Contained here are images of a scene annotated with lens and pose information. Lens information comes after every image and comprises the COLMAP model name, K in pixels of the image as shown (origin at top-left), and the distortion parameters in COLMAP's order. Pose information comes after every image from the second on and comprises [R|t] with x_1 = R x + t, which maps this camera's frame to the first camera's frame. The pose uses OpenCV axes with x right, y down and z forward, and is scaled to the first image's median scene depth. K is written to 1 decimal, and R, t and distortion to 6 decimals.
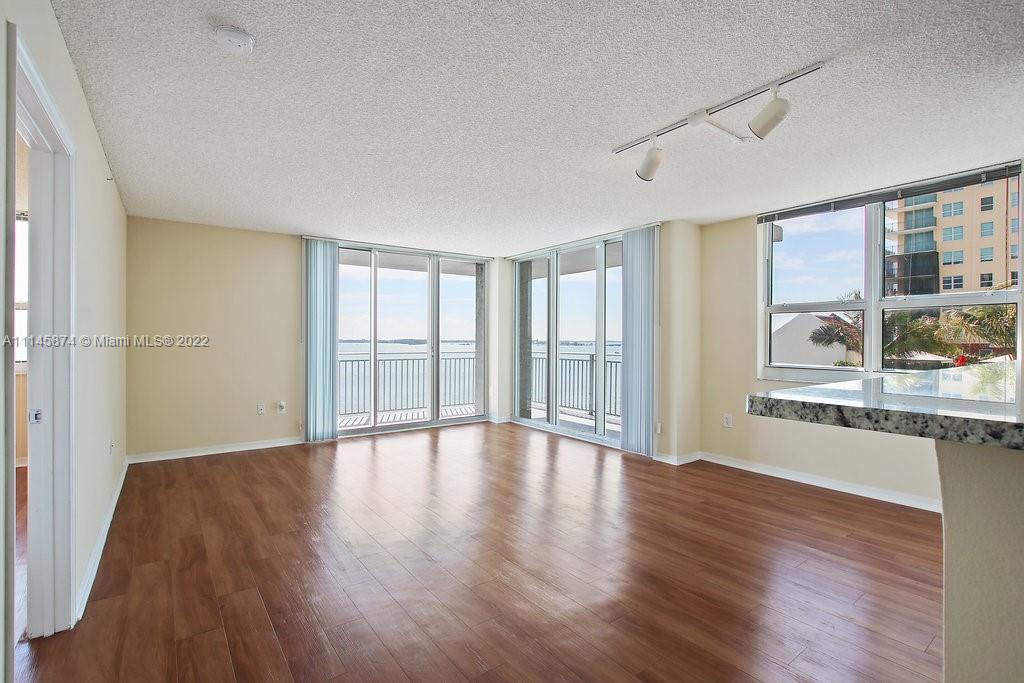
lens RADIAL K [[478.6, 0, 501.2], [0, 478.6, 341.9], [0, 0, 1]] dist [-0.008796, -0.001083]
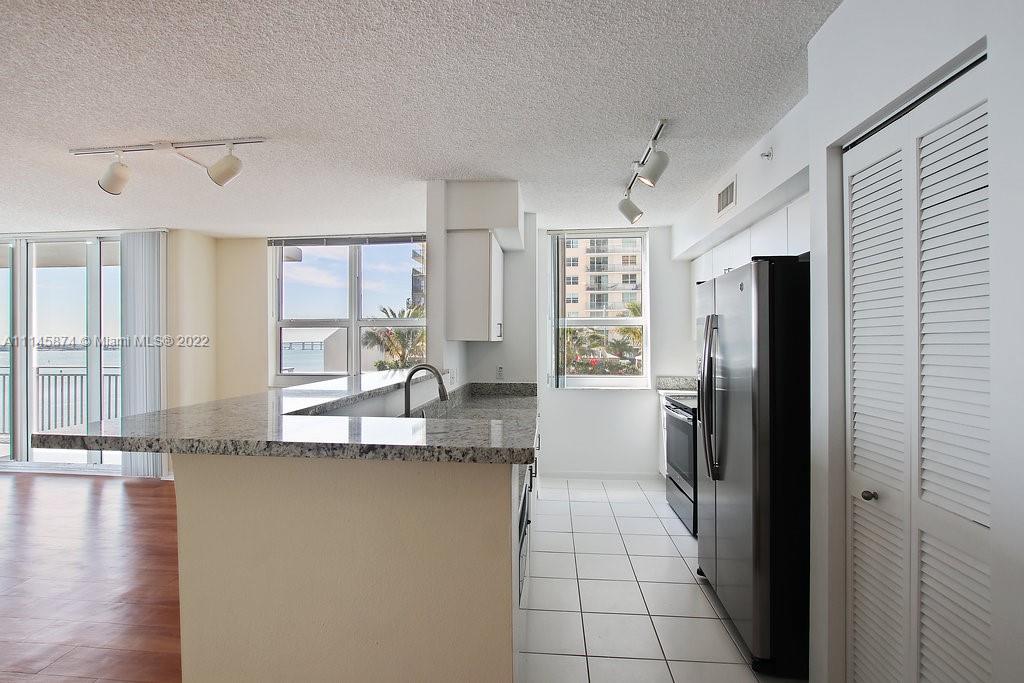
lens RADIAL K [[478.6, 0, 501.2], [0, 478.6, 341.9], [0, 0, 1]] dist [-0.008796, -0.001083]
pose [[0.660051, -0.005984, 0.751197, 0.051006], [0.009457, 0.999955, -0.000344, -0.016264], [-0.751161, 0.007331, 0.660078, -0.105842]]
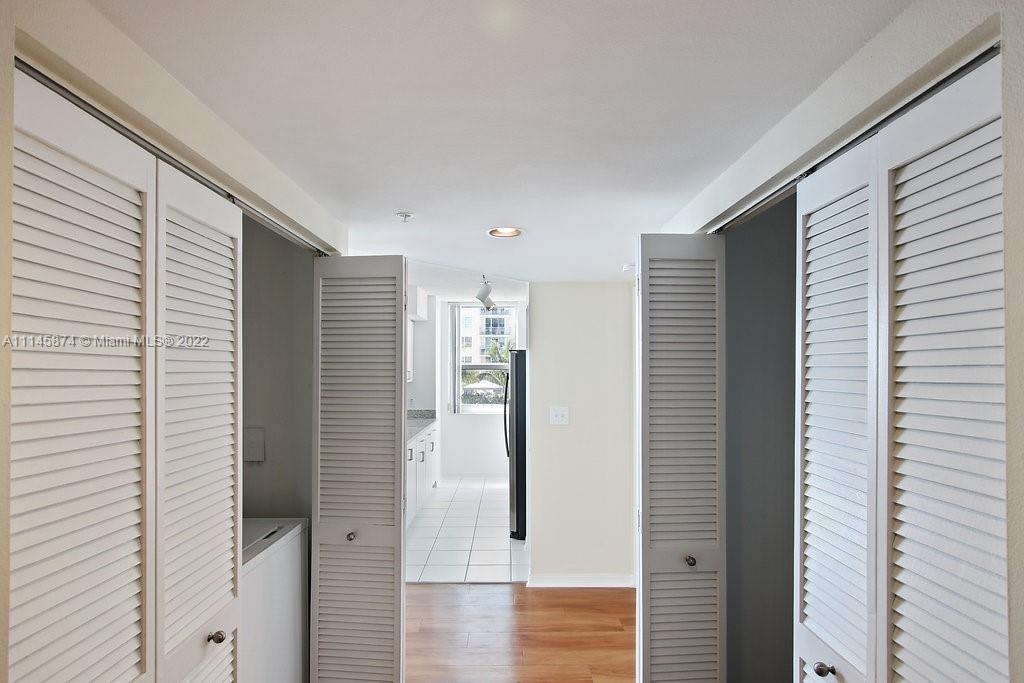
lens RADIAL K [[544.0, 0, 509.4], [0, 544.0, 356.4], [0, 0, 1]] dist [-0.000082, 0.001561]
pose [[0.573083, 0.011830, 0.819412, -0.276803], [0.008009, 0.999767, -0.020035, -0.046930], [-0.819458, 0.018045, 0.572855, -0.504386]]
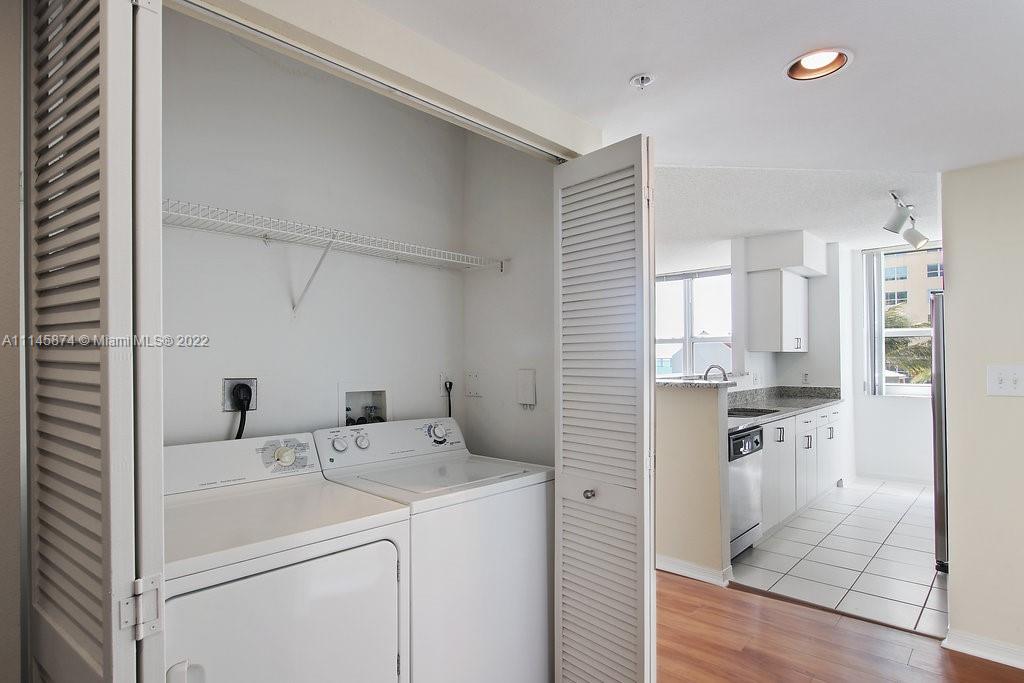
lens RADIAL K [[544.0, 0, 509.4], [0, 544.0, 356.4], [0, 0, 1]] dist [-0.000082, 0.001561]
pose [[0.979887, -0.010825, 0.199259, -0.132807], [0.013473, 0.999838, -0.011937, -0.005359], [-0.199098, 0.014381, 0.979874, -0.491747]]
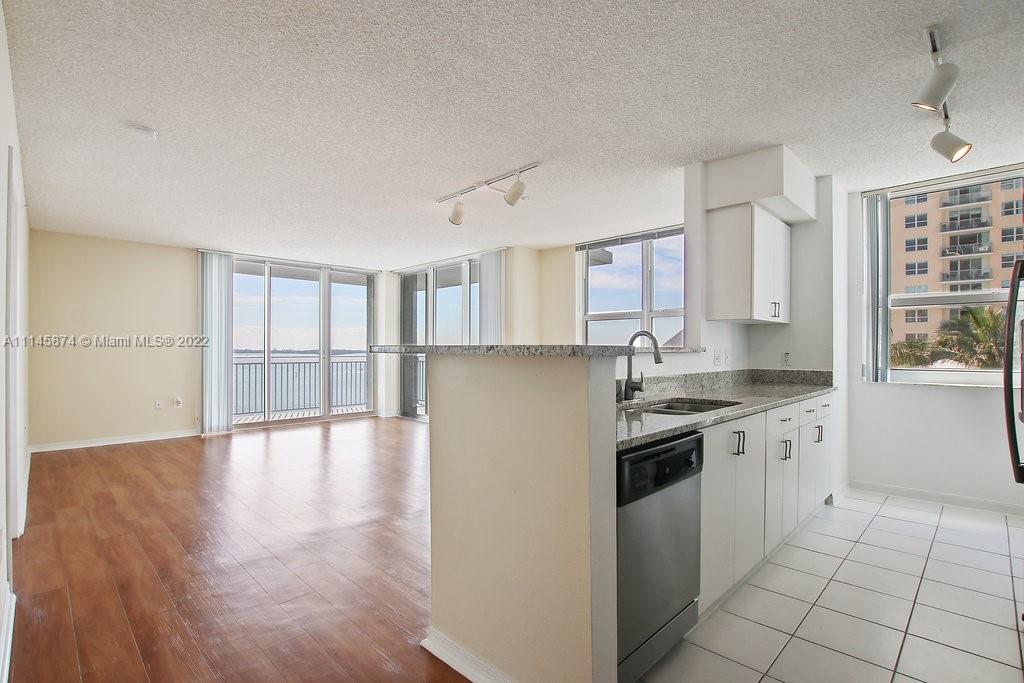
lens RADIAL K [[487.0, 0, 501.5], [0, 487.0, 350.6], [0, 0, 1]] dist [-0.026443, -0.001058]
pose [[0.987584, -0.002360, 0.157074, 0.104781], [0.002814, 0.999992, -0.002669, 0.019760], [-0.157066, 0.003077, 0.987583, -0.218503]]
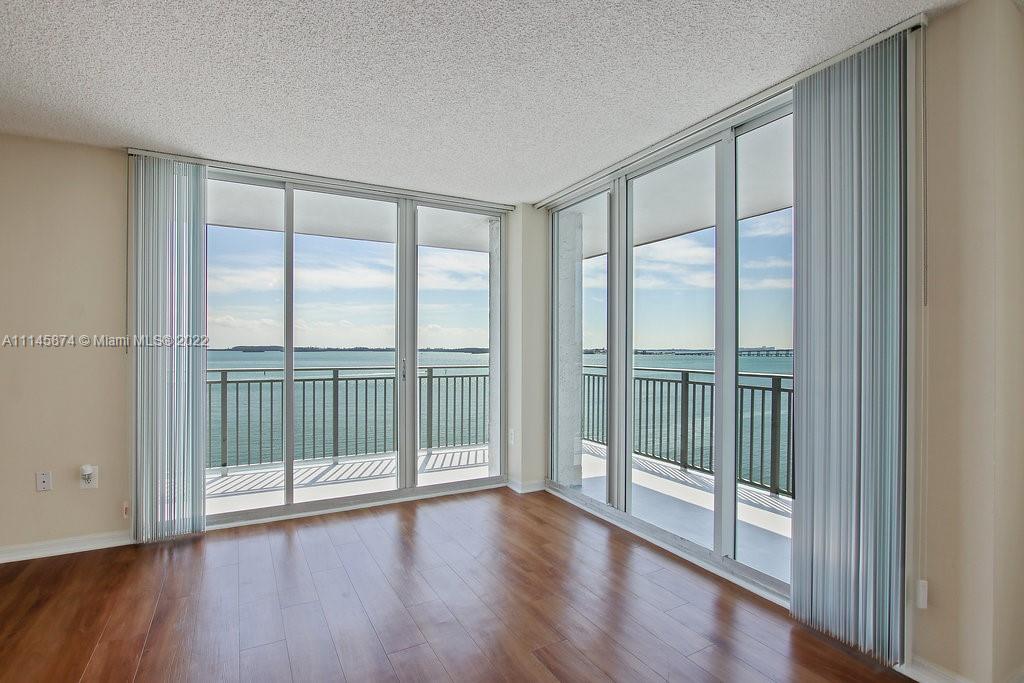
lens RADIAL K [[481.5, 0, 506.7], [0, 481.5, 346.2], [0, 0, 1]] dist [-0.021057, -0.004690]
pose [[0.992881, -0.002529, -0.119086, 0.055015], [0.001385, 0.999952, -0.009691, -0.000116], [0.119105, 0.009457, 0.992837, 0.531461]]
